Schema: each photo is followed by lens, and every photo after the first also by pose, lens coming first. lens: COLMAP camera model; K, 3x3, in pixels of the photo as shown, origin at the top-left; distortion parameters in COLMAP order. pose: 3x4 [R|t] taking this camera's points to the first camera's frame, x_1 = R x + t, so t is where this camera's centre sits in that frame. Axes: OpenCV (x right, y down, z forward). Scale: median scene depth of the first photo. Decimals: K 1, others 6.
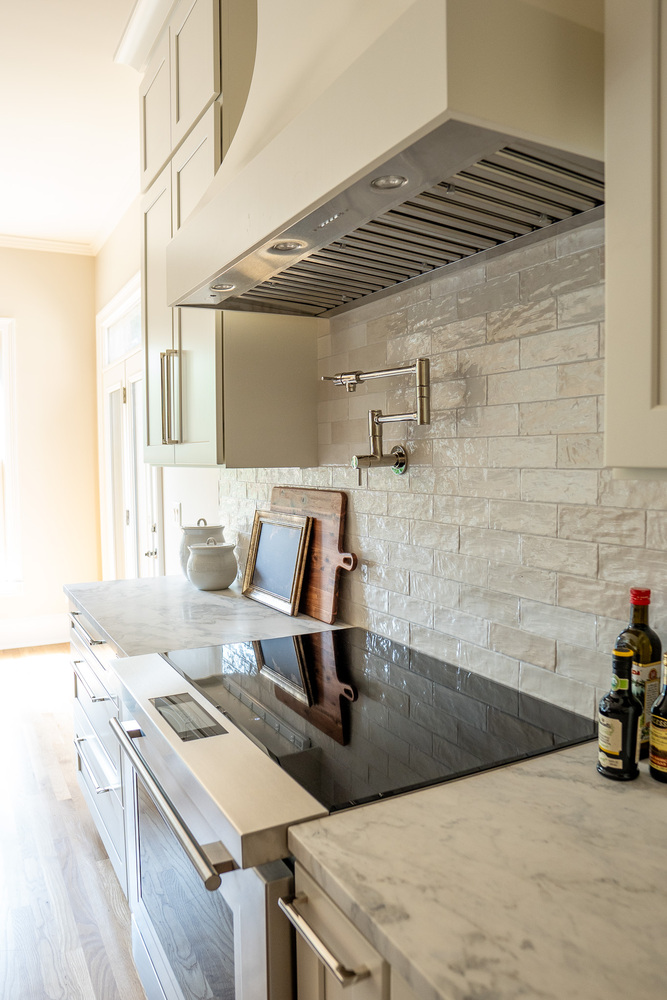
lens RADIAL K [[716.9, 0, 333.5], [0, 716.9, 500.0], [0, 0, 1]] dist [-0.103603, 0.065047]
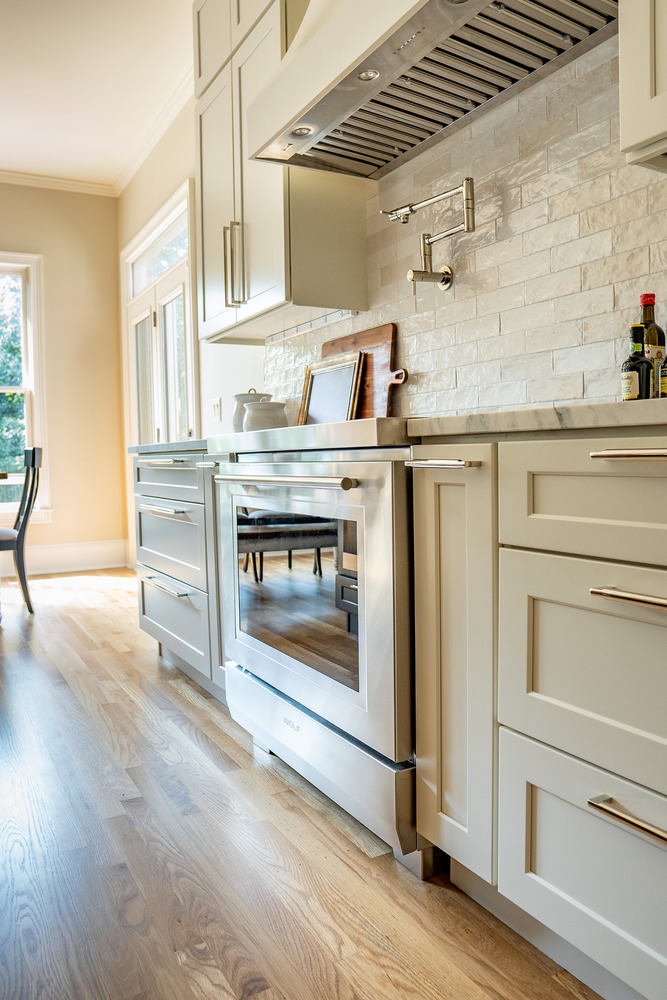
lens RADIAL K [[736.9, 0, 333.5], [0, 736.9, 500.0], [0, 0, 1]] dist [-0.105494, 0.061635]
pose [[0.999818, -0.014020, 0.012958, -0.132936], [0.013962, 0.999892, 0.004622, 0.349431], [-0.013022, -0.004440, 0.999905, -0.262122]]
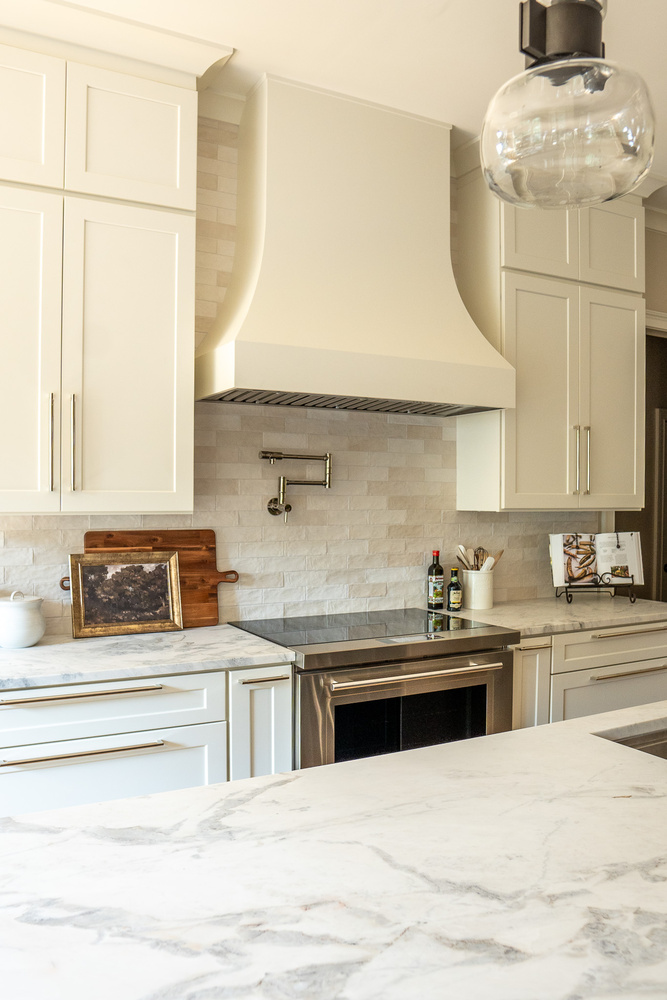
lens RADIAL K [[790.6, 0, 323.9], [0, 790.6, 506.4], [0, 0, 1]] dist [-0.122023, 0.127171]
pose [[0.024424, -0.006153, 0.999683, -1.937388], [0.055621, 0.998440, 0.004786, -0.065648], [-0.998153, 0.055487, 0.024728, 0.943944]]
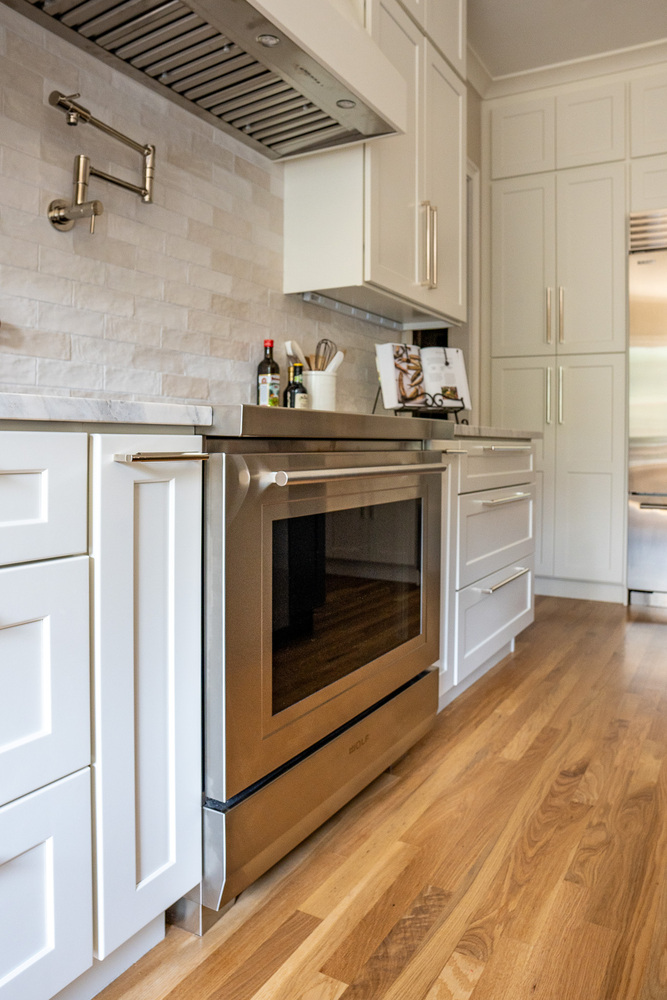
lens RADIAL K [[723.9, 0, 326.5], [0, 723.9, 447.4], [0, 0, 1]] dist [-0.113739, 0.066925]
pose [[-0.513651, 0.003715, 0.857991, -0.979904], [0.048586, 0.998512, 0.024764, 0.268749], [-0.856622, 0.054407, -0.513067, 1.334698]]
